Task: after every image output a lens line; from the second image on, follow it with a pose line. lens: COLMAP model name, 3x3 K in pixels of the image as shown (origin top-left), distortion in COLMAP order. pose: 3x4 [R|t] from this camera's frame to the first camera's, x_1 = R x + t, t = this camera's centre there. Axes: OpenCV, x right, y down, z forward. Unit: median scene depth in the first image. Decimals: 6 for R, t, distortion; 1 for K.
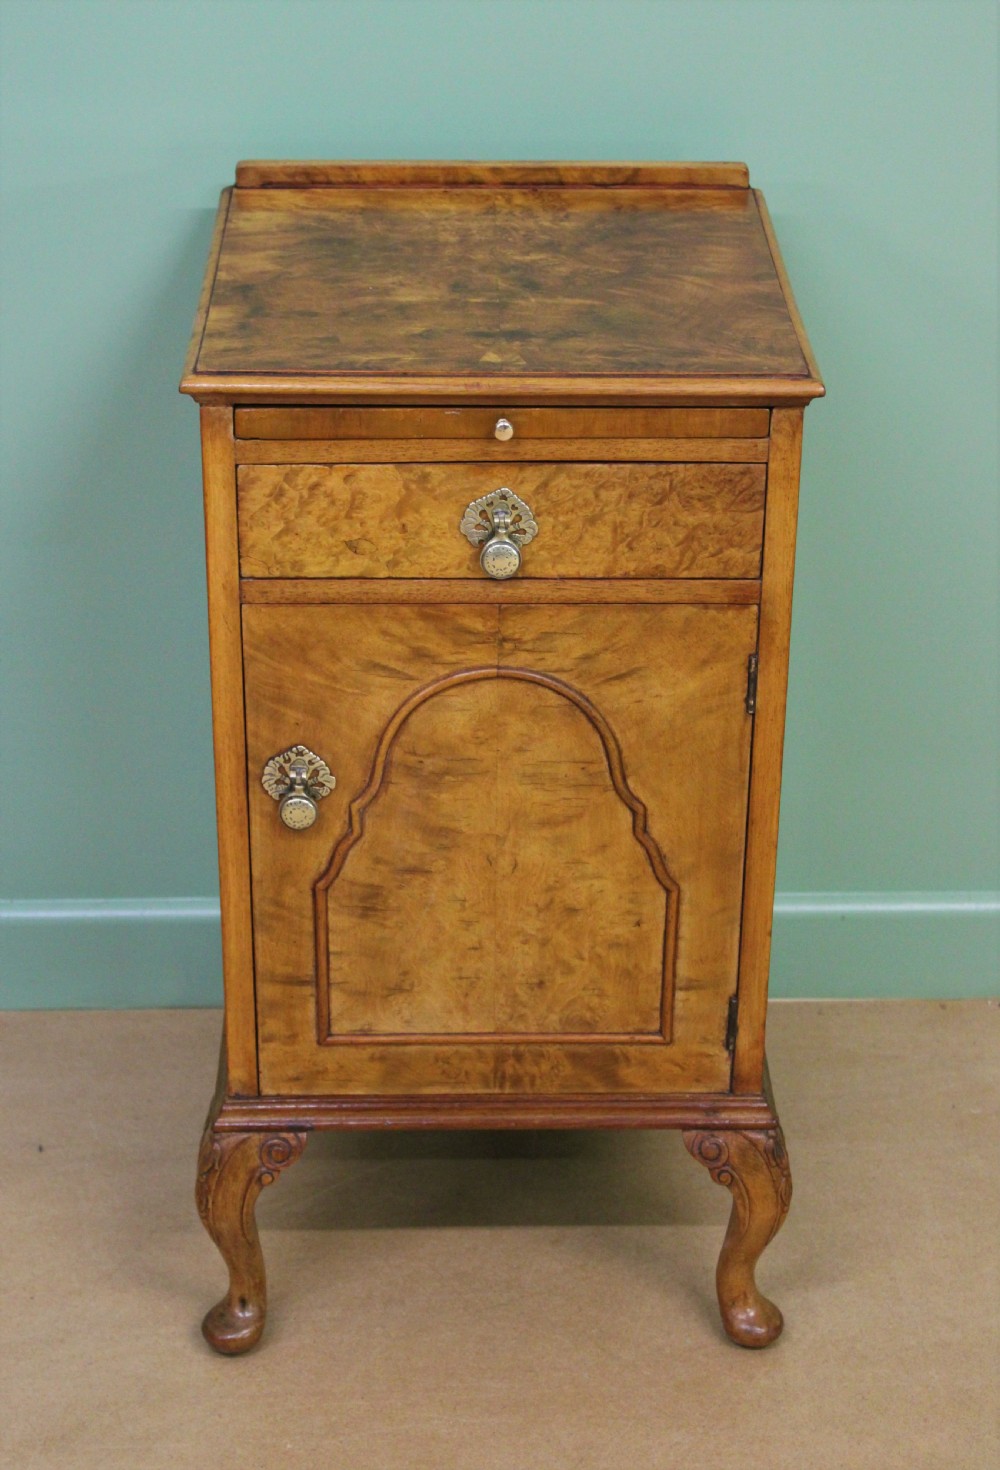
lens RADIAL K [[2922.5, 0, 477.4], [0, 2922.5, 725.7], [0, 0, 1]] dist [0.000047, 0.000000]
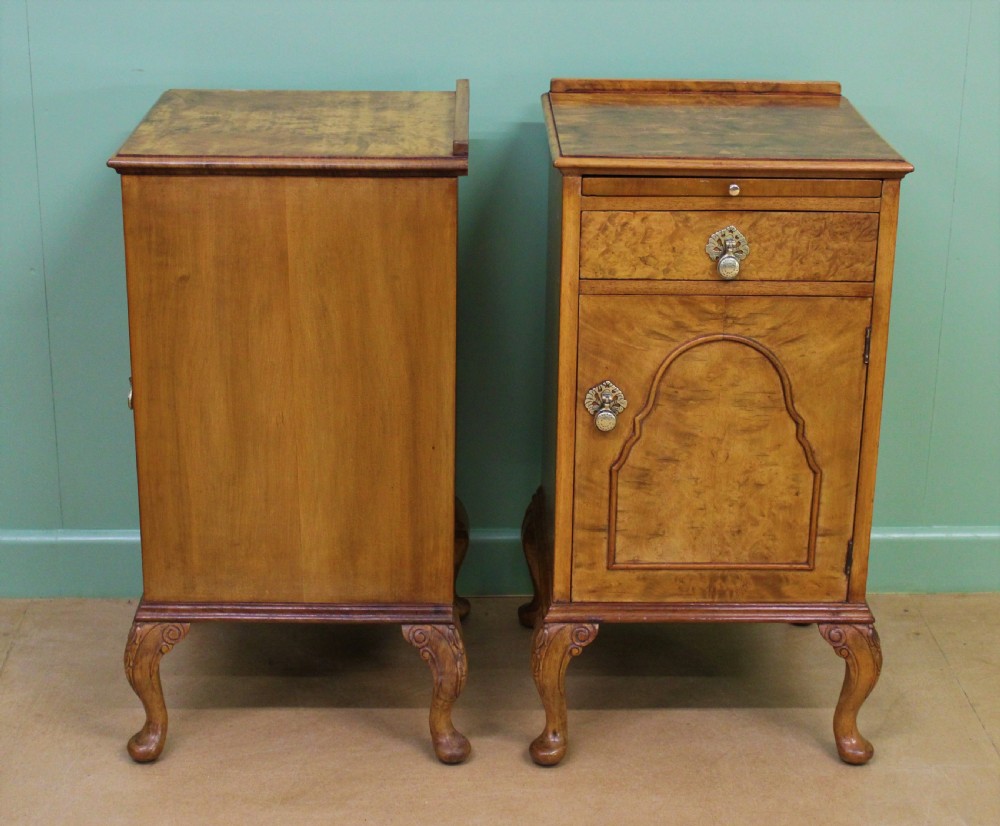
lens RADIAL K [[1907.3, 0, 491.1], [0, 1907.3, 412.9], [0, 0, 1]] dist [-0.075862, 0.000000]
pose [[0.999988, 0.004877, -0.000037, -0.127429], [-0.004838, 0.990897, -0.134536, 0.175042], [-0.000619, 0.134535, 0.990909, -0.118949]]
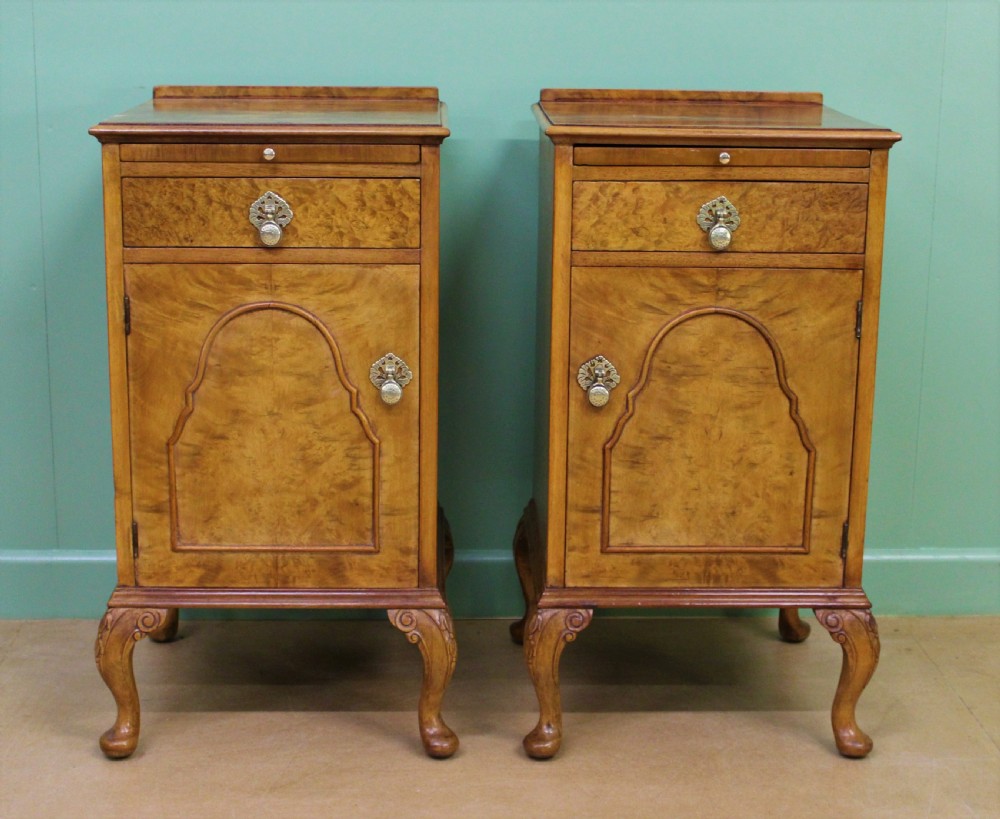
lens RADIAL K [[1754.6, 0, 474.7], [0, 1754.6, 412.6], [0, 0, 1]] dist [-0.090930, 0.000000]
pose [[0.999992, 0.003078, -0.002446, -0.130173], [-0.003578, 0.970343, -0.241704, 0.286231], [0.001629, 0.241711, 0.970347, -0.003458]]
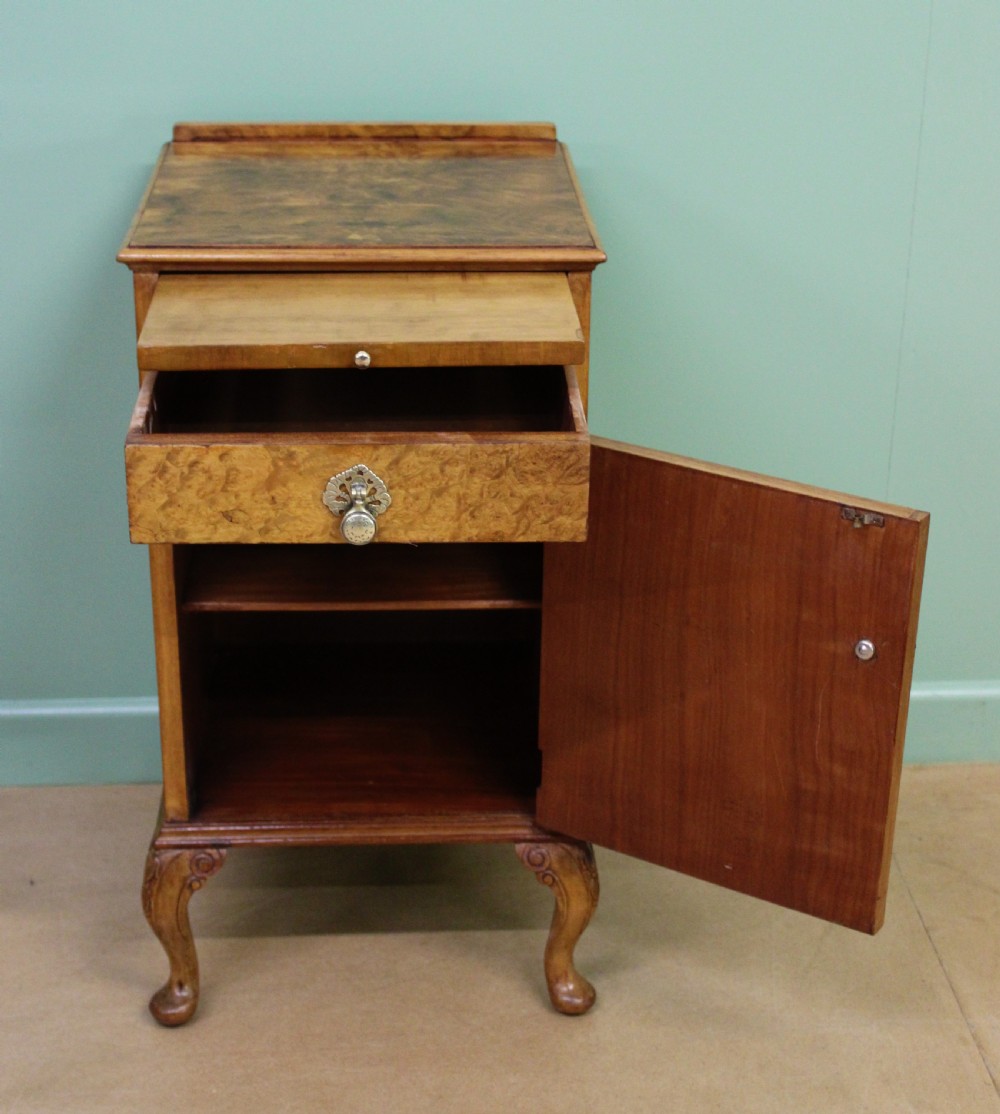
lens RADIAL K [[2096.6, 0, 498.1], [0, 2096.6, 547.3], [0, 0, 1]] dist [-0.060812, 0.000000]
pose [[0.999156, -0.010276, 0.039773, 0.028179], [0.013000, 0.997542, -0.068857, 0.074412], [-0.038967, 0.069316, 0.996833, 0.059668]]
